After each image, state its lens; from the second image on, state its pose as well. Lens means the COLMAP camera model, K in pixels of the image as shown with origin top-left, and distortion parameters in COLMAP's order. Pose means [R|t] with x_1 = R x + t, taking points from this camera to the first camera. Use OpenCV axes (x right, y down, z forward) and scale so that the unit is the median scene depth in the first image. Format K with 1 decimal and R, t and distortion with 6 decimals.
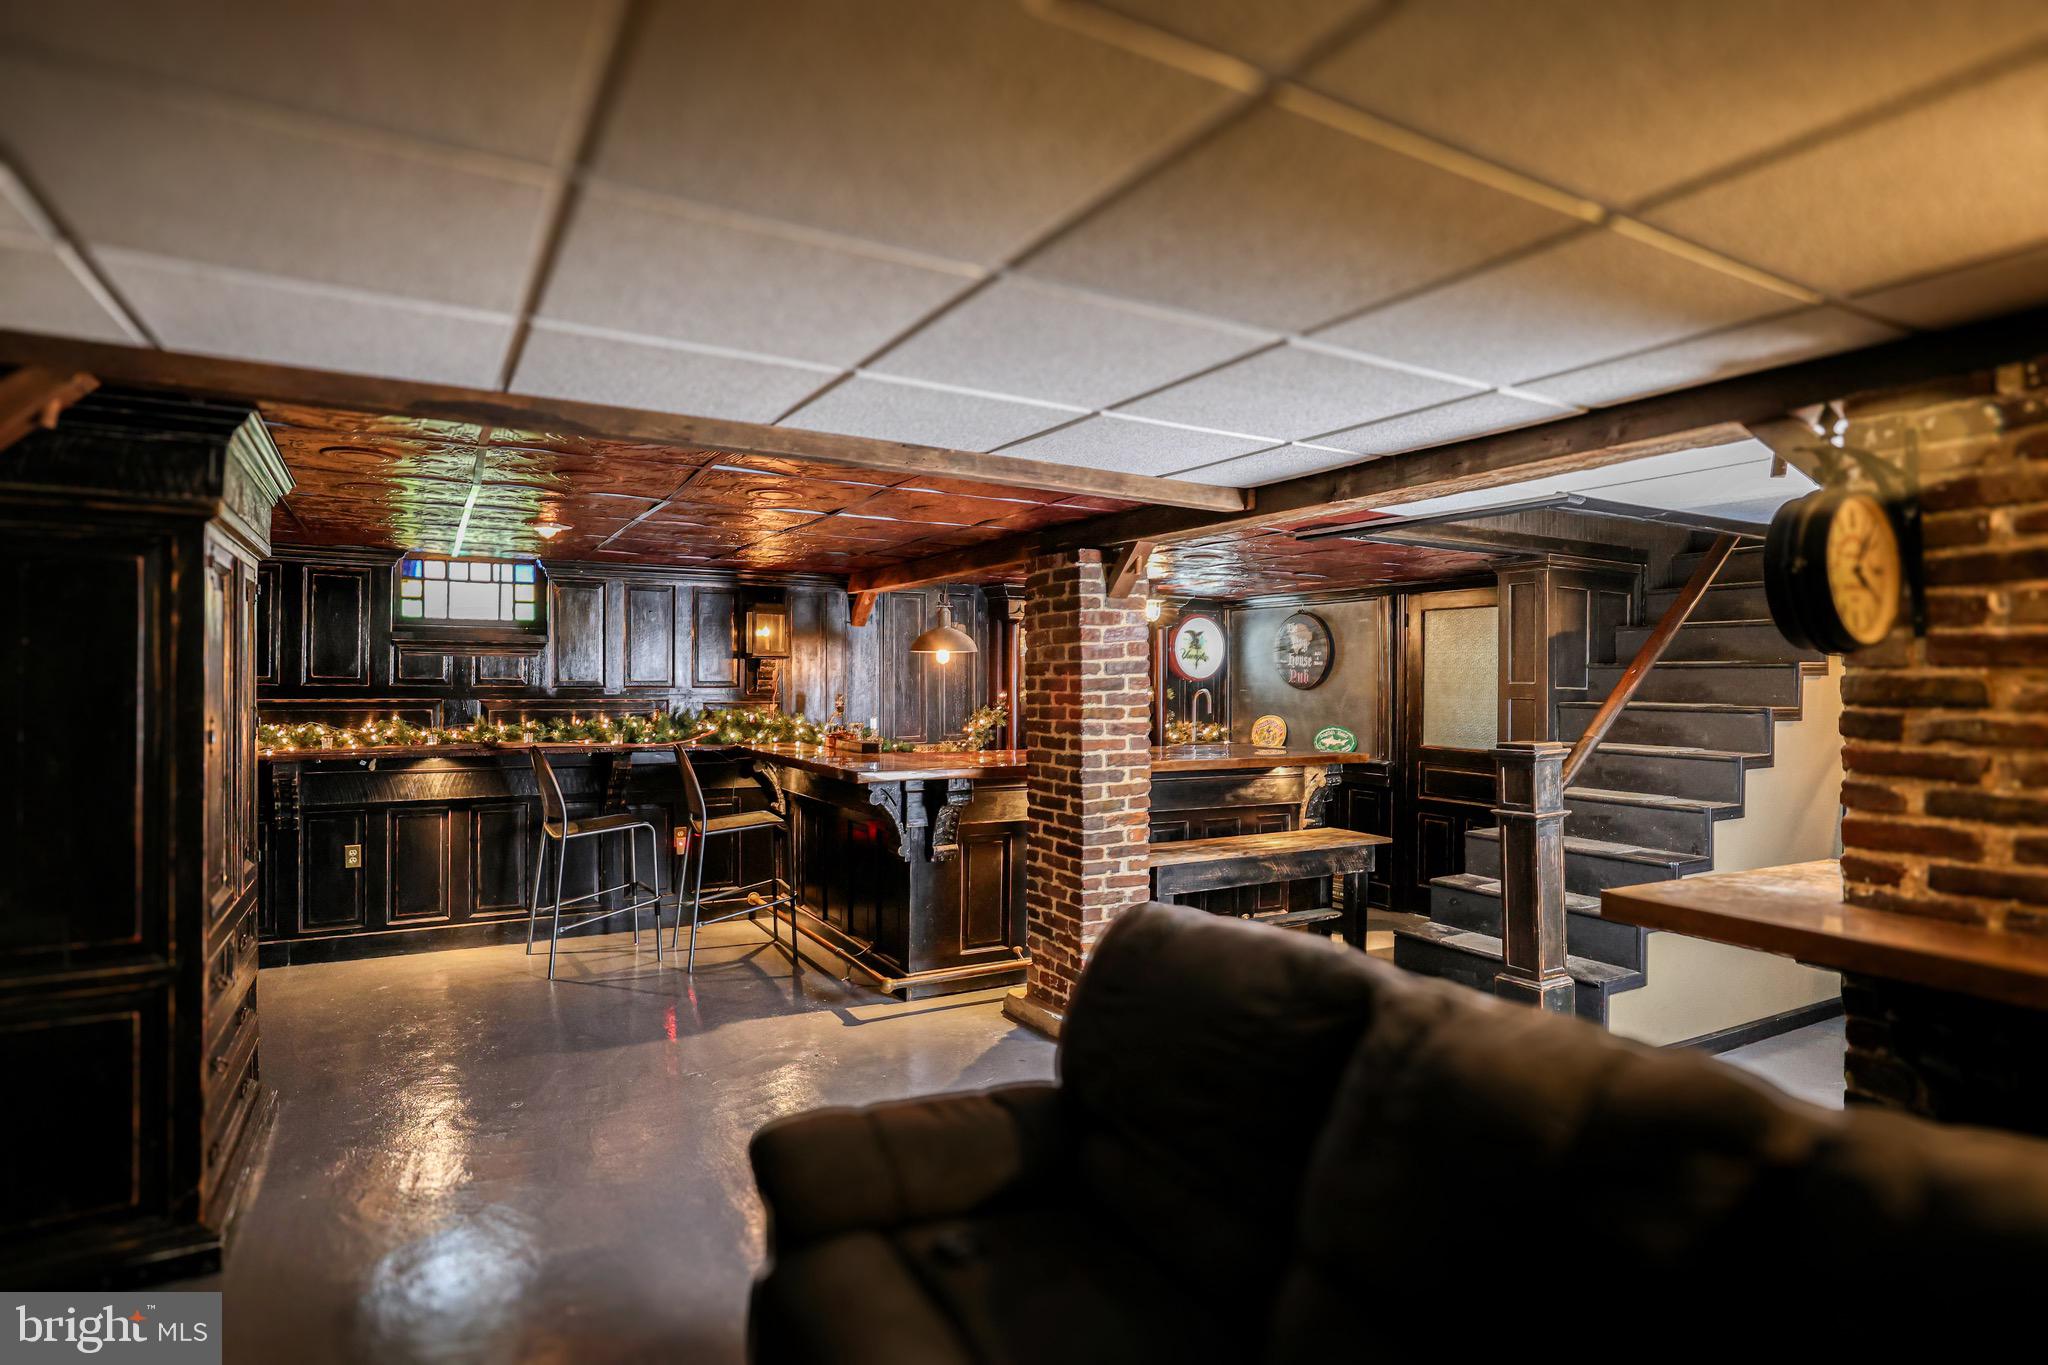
lens RADIAL K [[1087.5, 0, 1019.2], [0, 1087.5, 680.1], [0, 0, 1]] dist [-0.001475, 0.002147]
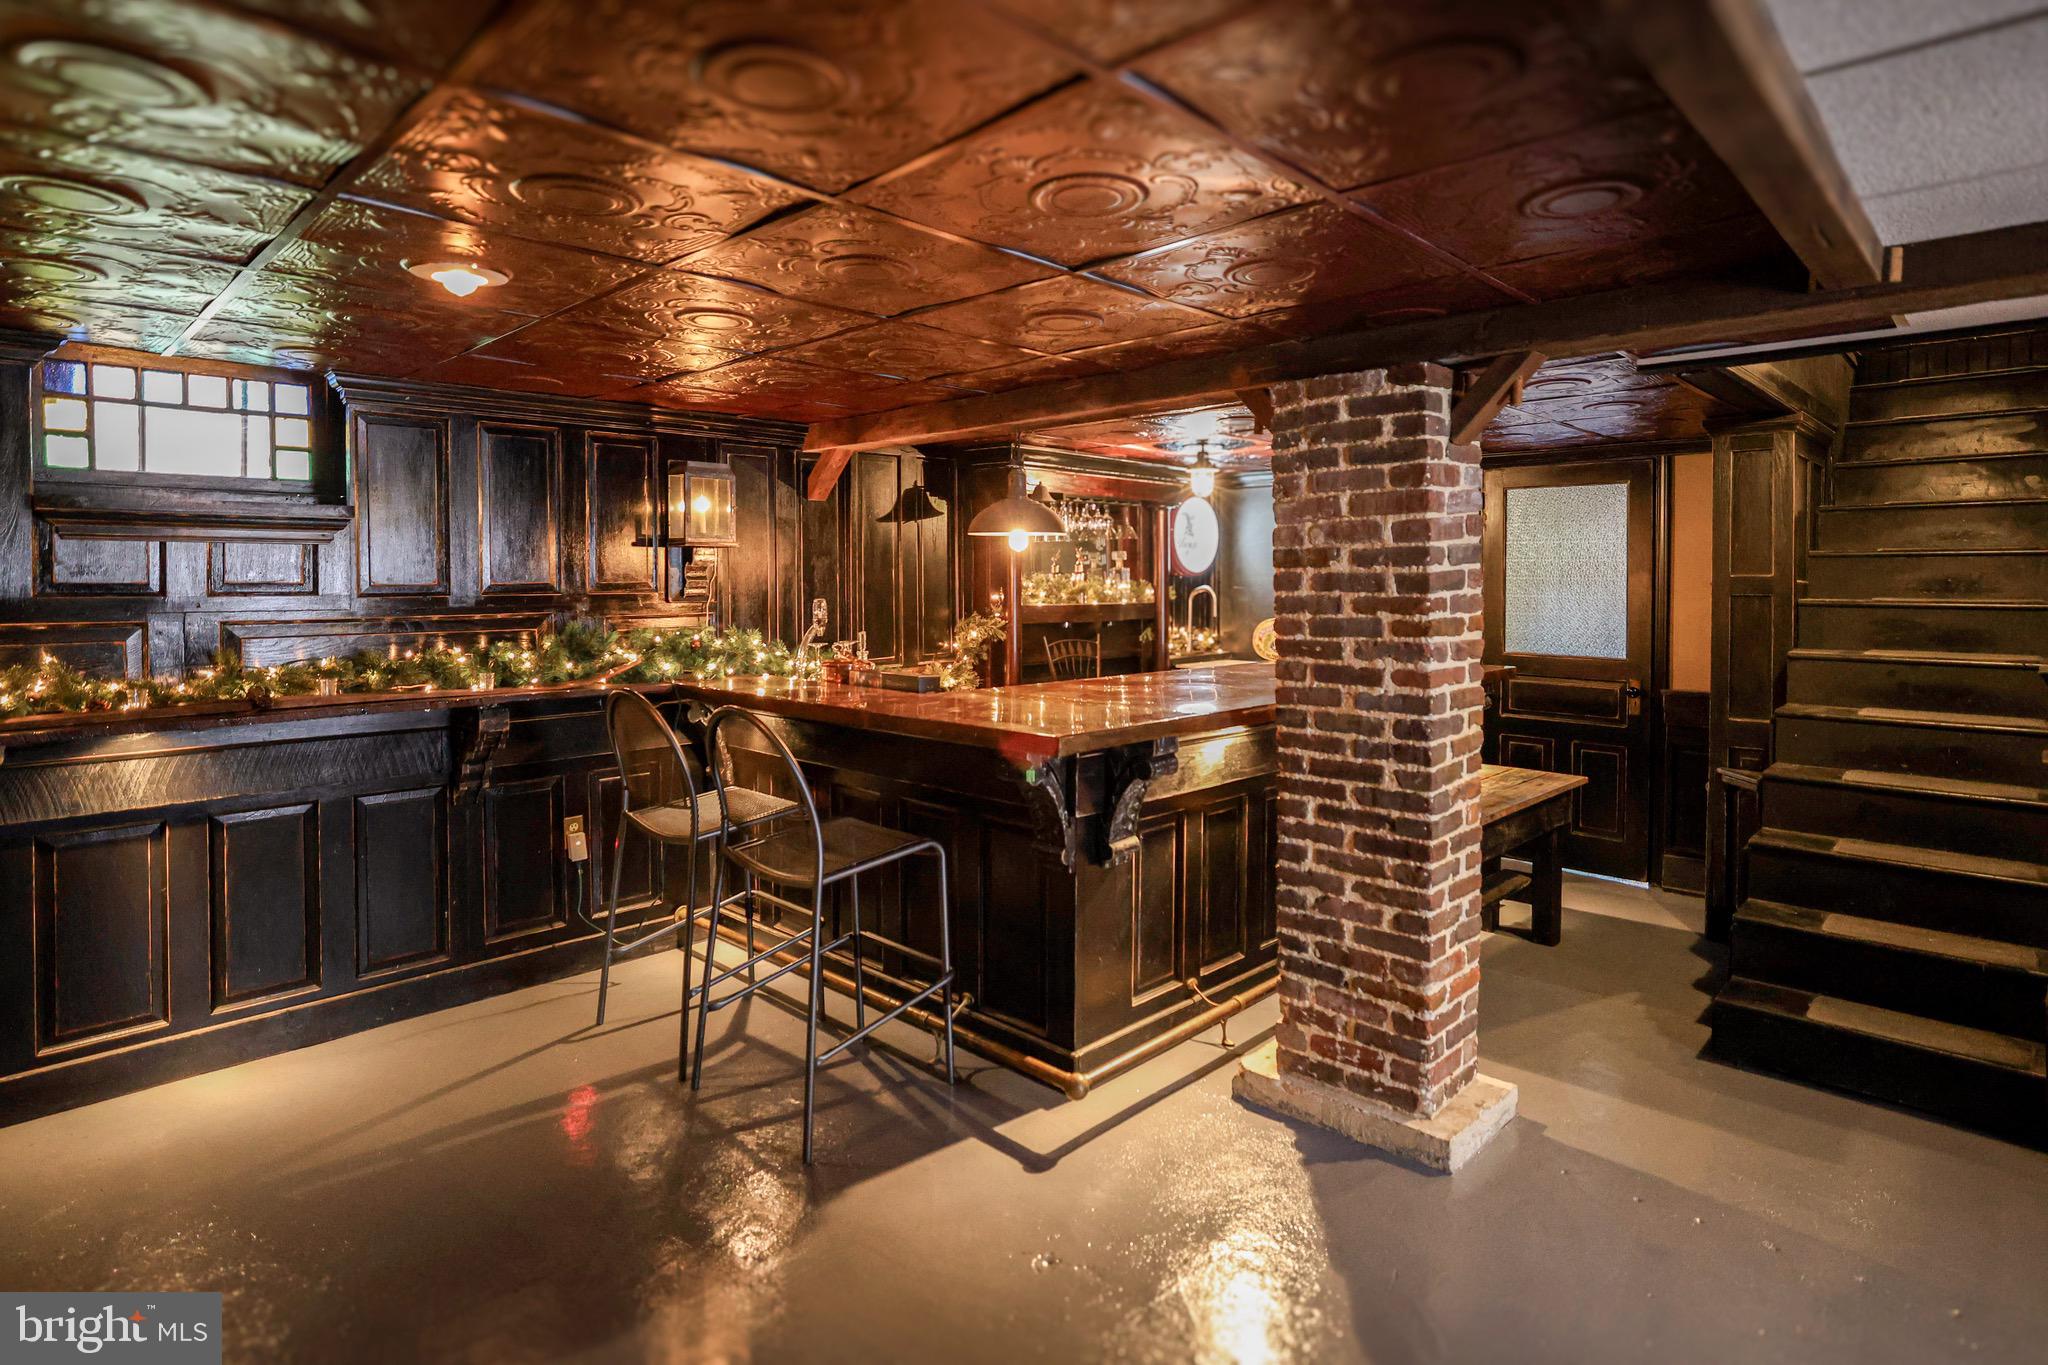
lens RADIAL K [[1087.5, 0, 1000.8], [0, 1087.5, 600.3], [0, 0, 1]] dist [-0.001475, 0.002147]
pose [[0.962970, -0.014502, 0.269217, -0.273423], [0.008878, 0.999716, 0.022094, -0.000876], [-0.269461, -0.018886, 0.962826, 0.375925]]
